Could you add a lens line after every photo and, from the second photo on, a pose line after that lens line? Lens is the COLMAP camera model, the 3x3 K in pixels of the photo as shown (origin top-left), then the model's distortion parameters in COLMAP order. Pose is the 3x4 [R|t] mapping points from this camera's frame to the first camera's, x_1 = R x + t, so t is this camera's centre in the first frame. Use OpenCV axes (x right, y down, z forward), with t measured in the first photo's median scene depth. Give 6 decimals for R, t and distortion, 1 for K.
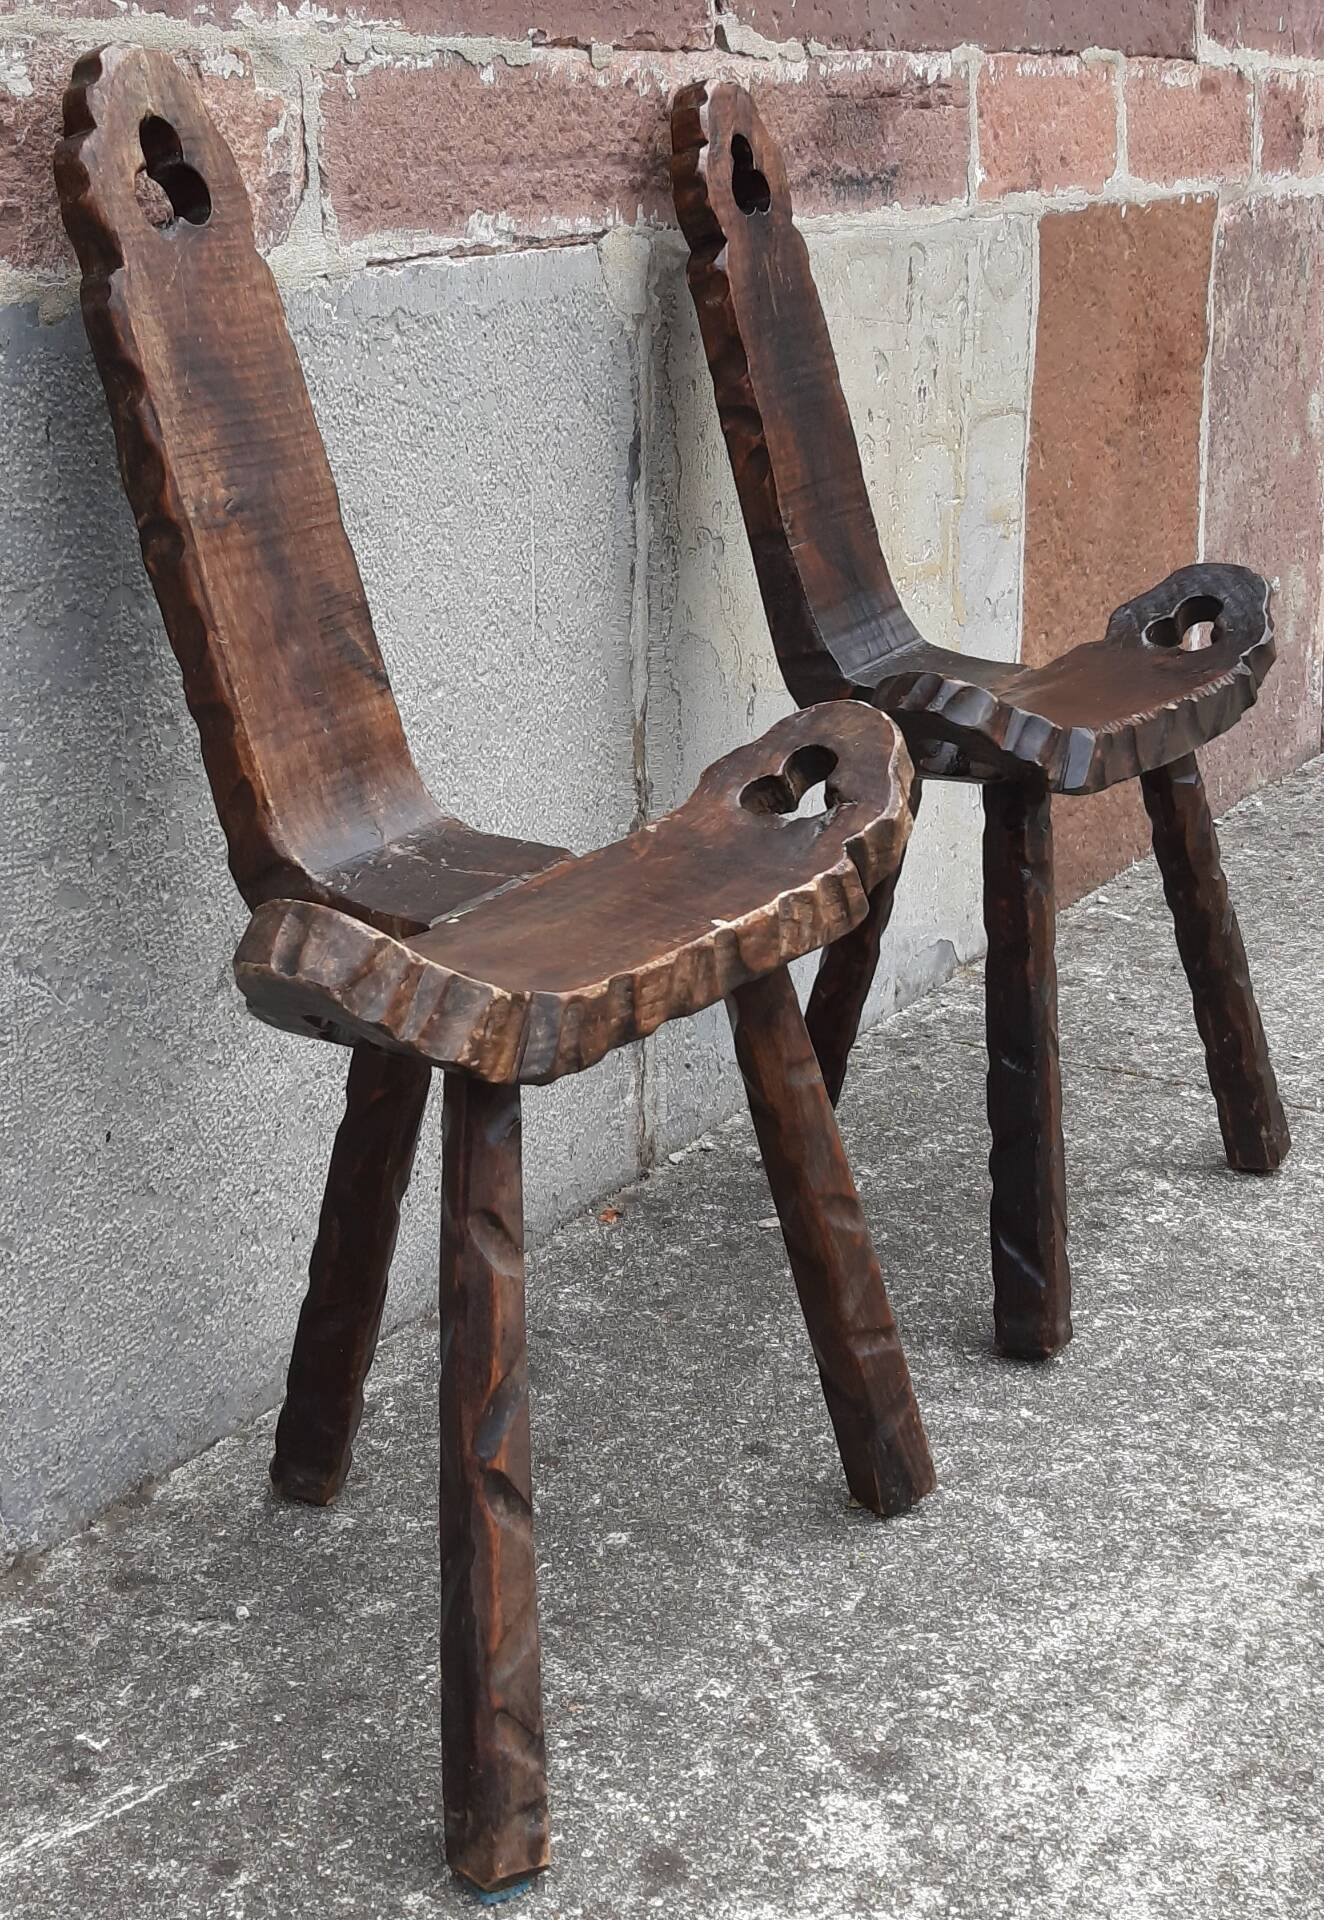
lens RADIAL K [[2522.5, 0, 555.6], [0, 2522.5, 765.4], [0, 0, 1]] dist [0.168216, -0.458759]
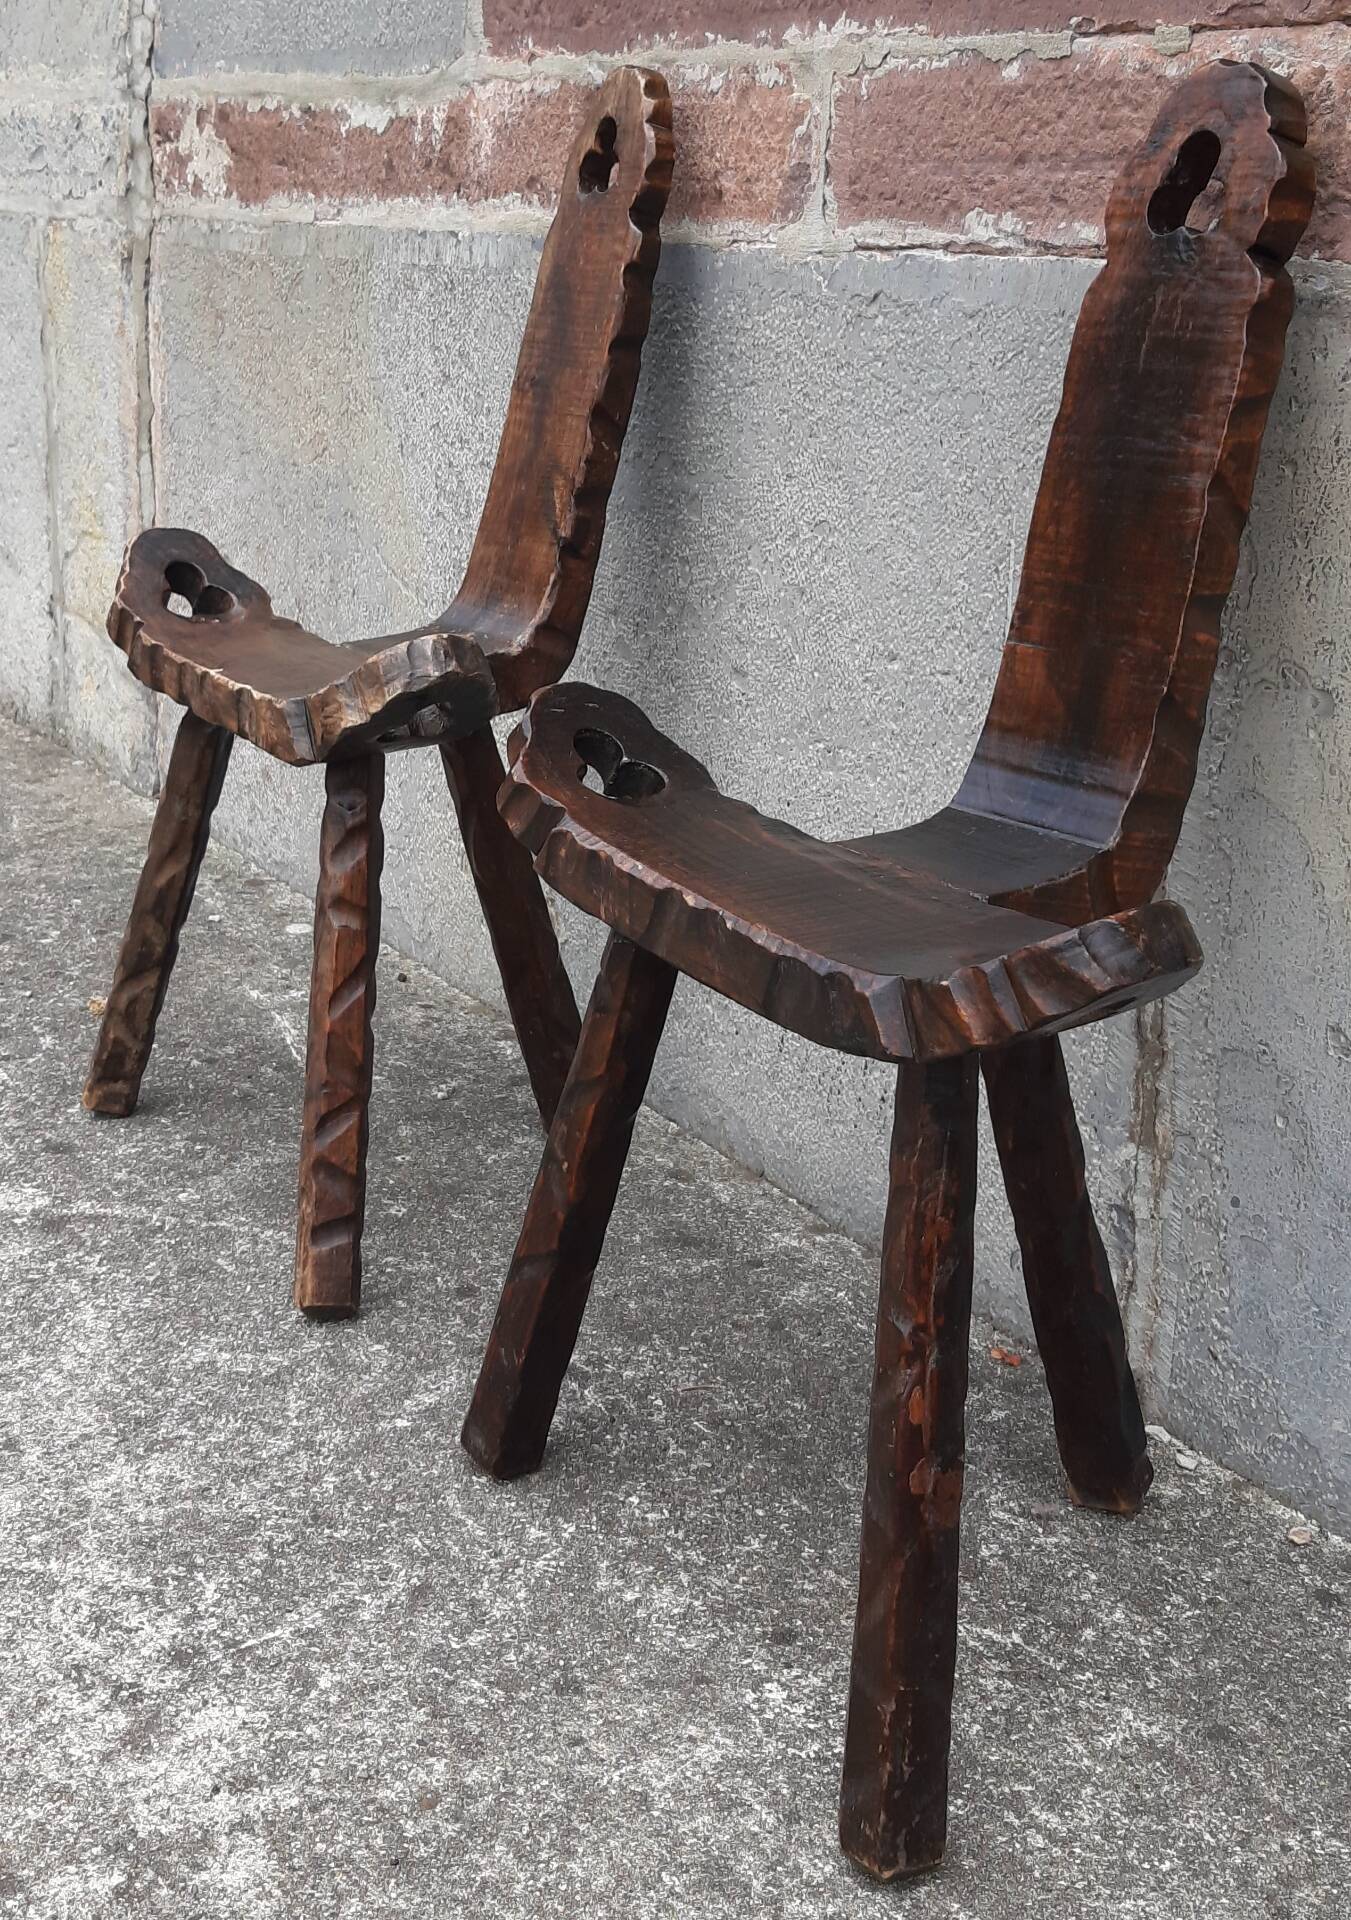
lens RADIAL K [[2339.1, 0, 667.7], [0, 2339.1, 693.5], [0, 0, 1]] dist [0.116617, -0.235378]
pose [[-0.376522, 0.200769, -0.904391, 0.912823], [-0.244497, 0.920086, 0.306044, -0.306475], [0.893562, 0.336353, -0.297346, 1.273647]]
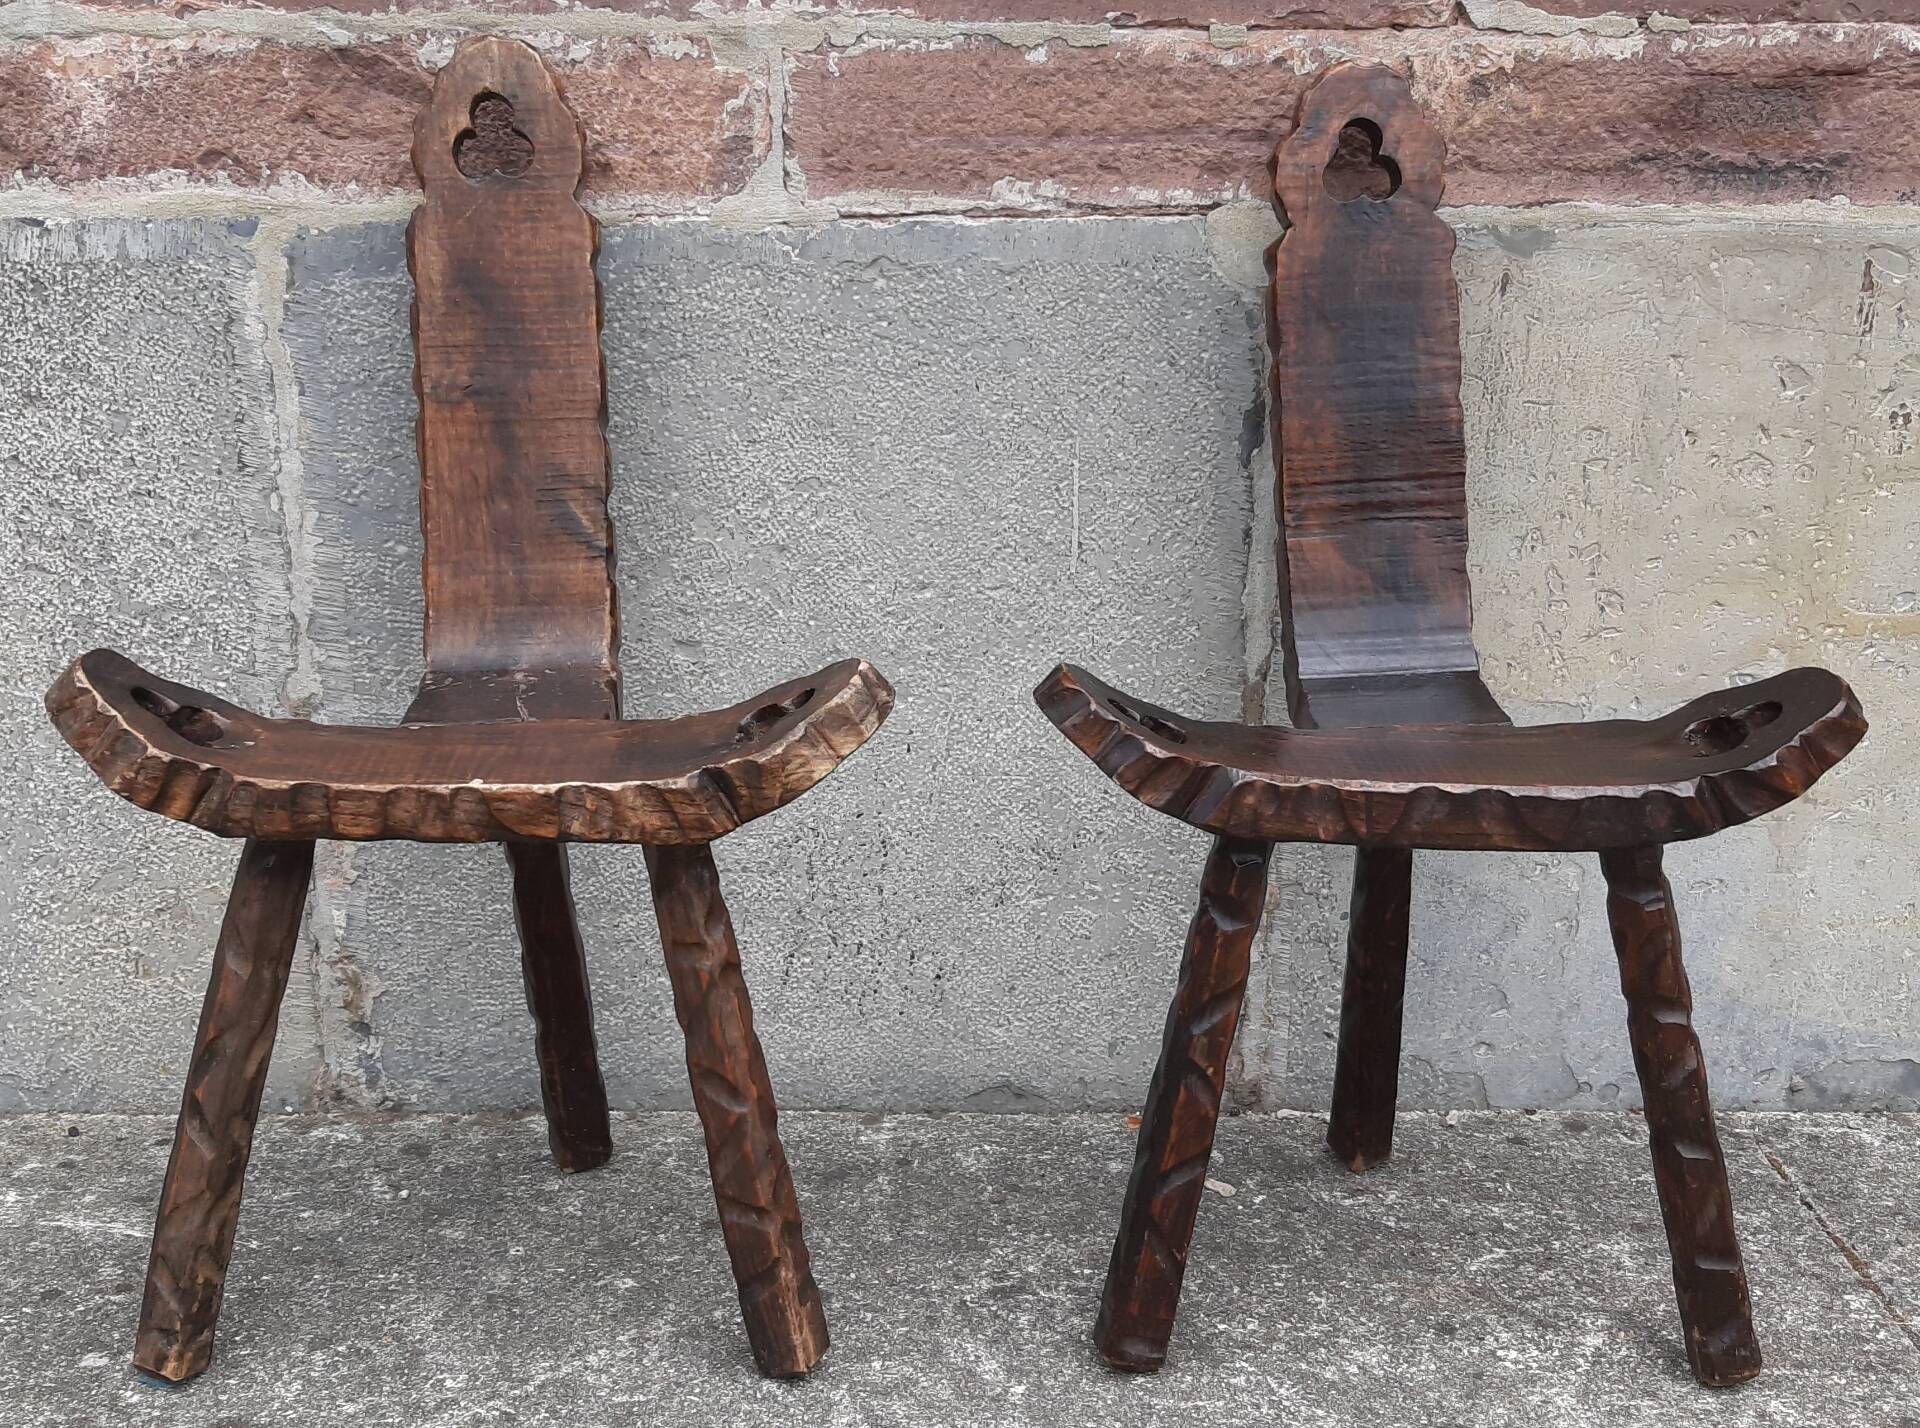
lens RADIAL K [[2400.4, 0, 960.9], [0, 2400.4, 653.5], [0, 0, 1]] dist [0.170096, -0.493371]
pose [[0.586335, 0.245739, -0.771896, 0.853373], [-0.211522, 0.966264, 0.146945, -0.174256], [0.781965, 0.077113, 0.618534, 0.360522]]
